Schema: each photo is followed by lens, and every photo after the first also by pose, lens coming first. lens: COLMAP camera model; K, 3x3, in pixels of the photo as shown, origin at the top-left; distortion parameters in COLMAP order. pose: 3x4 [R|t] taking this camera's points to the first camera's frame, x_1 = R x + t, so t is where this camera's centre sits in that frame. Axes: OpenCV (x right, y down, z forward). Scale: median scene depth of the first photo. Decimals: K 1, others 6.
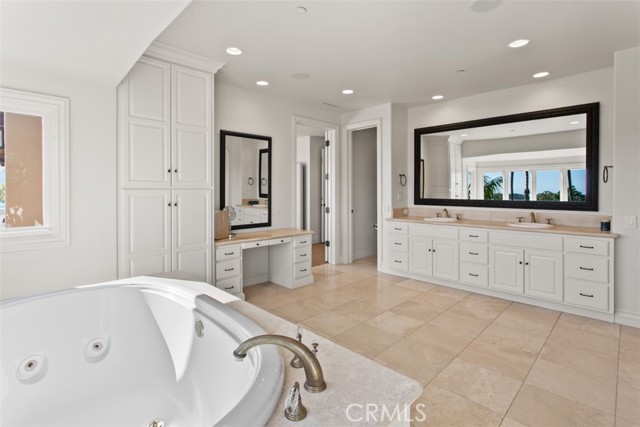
lens RADIAL K [[327.9, 0, 319.9], [0, 327.9, 191.7], [0, 0, 1]] dist [0.001095, 0.000273]
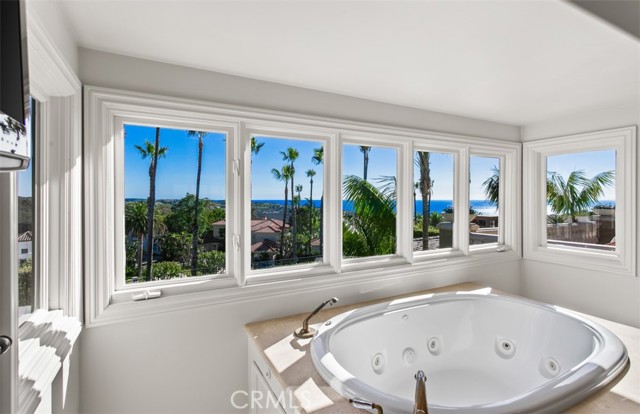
lens RADIAL K [[305.5, 0, 320.5], [0, 305.5, 196.8], [0, 0, 1]] dist [0.015622, 0.000080]
pose [[-0.317656, 0.010212, -0.948151, 0.263505], [0.004782, 0.999947, 0.009168, -0.055774], [0.948194, -0.001622, -0.317688, 0.271548]]
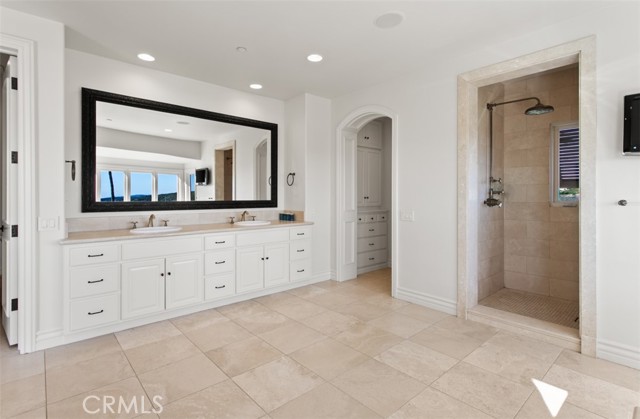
lens RADIAL K [[292.7, 0, 337.8], [0, 292.7, 195.0], [0, 0, 1]] dist [0.000803, 0.000185]
pose [[0.064850, -0.000216, 0.997895, -0.322609], [0.002386, 0.999997, 0.000061, 0.012302], [-0.997892, 0.002377, 0.064850, 0.724805]]
